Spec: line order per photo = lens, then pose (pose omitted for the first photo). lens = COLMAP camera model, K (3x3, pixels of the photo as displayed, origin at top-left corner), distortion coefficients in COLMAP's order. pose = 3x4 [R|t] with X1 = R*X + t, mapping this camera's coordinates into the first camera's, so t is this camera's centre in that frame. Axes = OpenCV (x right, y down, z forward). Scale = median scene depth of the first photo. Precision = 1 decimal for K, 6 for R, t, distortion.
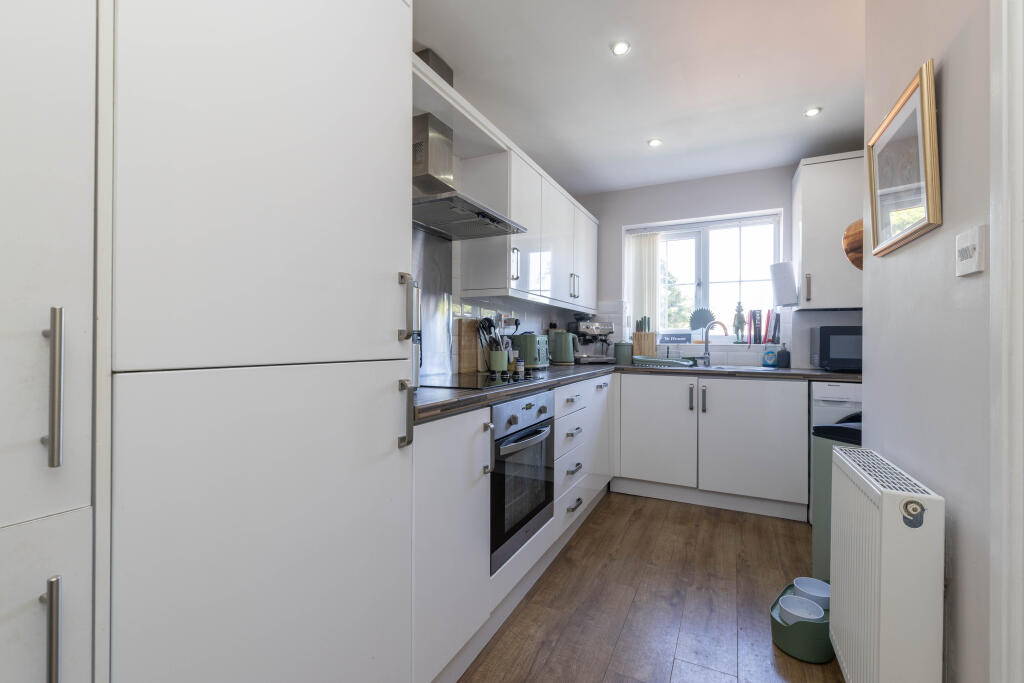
lens RADIAL K [[435.0, 0, 514.3], [0, 435.0, 340.5], [0, 0, 1]] dist [0.000315, 0.000115]
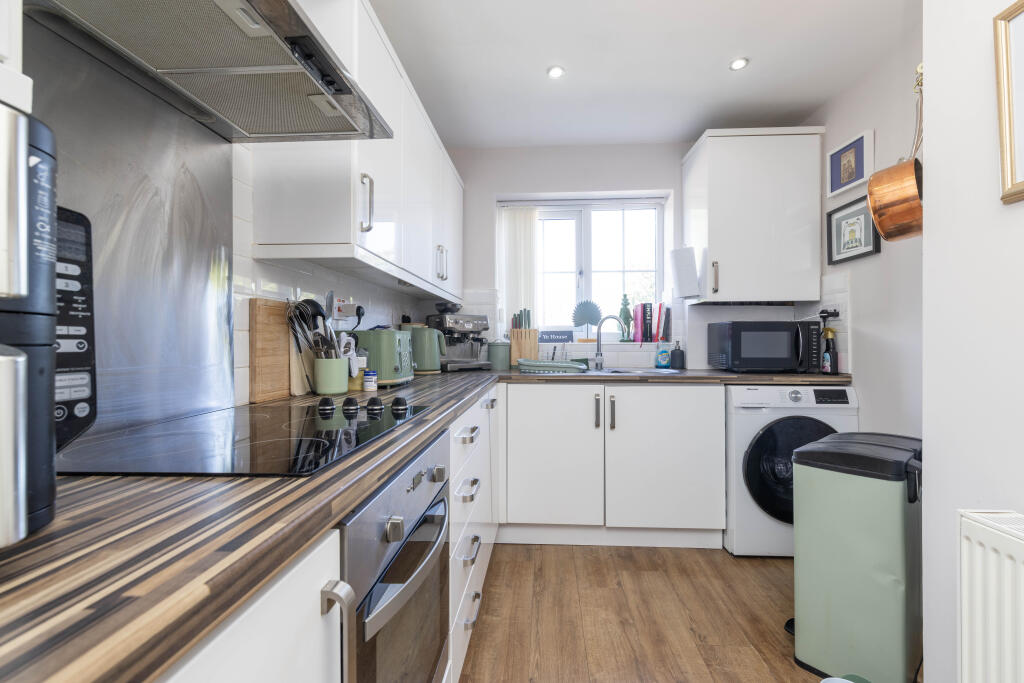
lens RADIAL K [[435.0, 0, 514.9], [0, 435.0, 341.8], [0, 0, 1]] dist [0.000315, 0.000115]
pose [[0.921957, -0.008068, 0.387208, -0.031670], [0.006633, 0.999965, 0.005042, 0.001010], [-0.387235, -0.002080, 0.921979, 0.336785]]
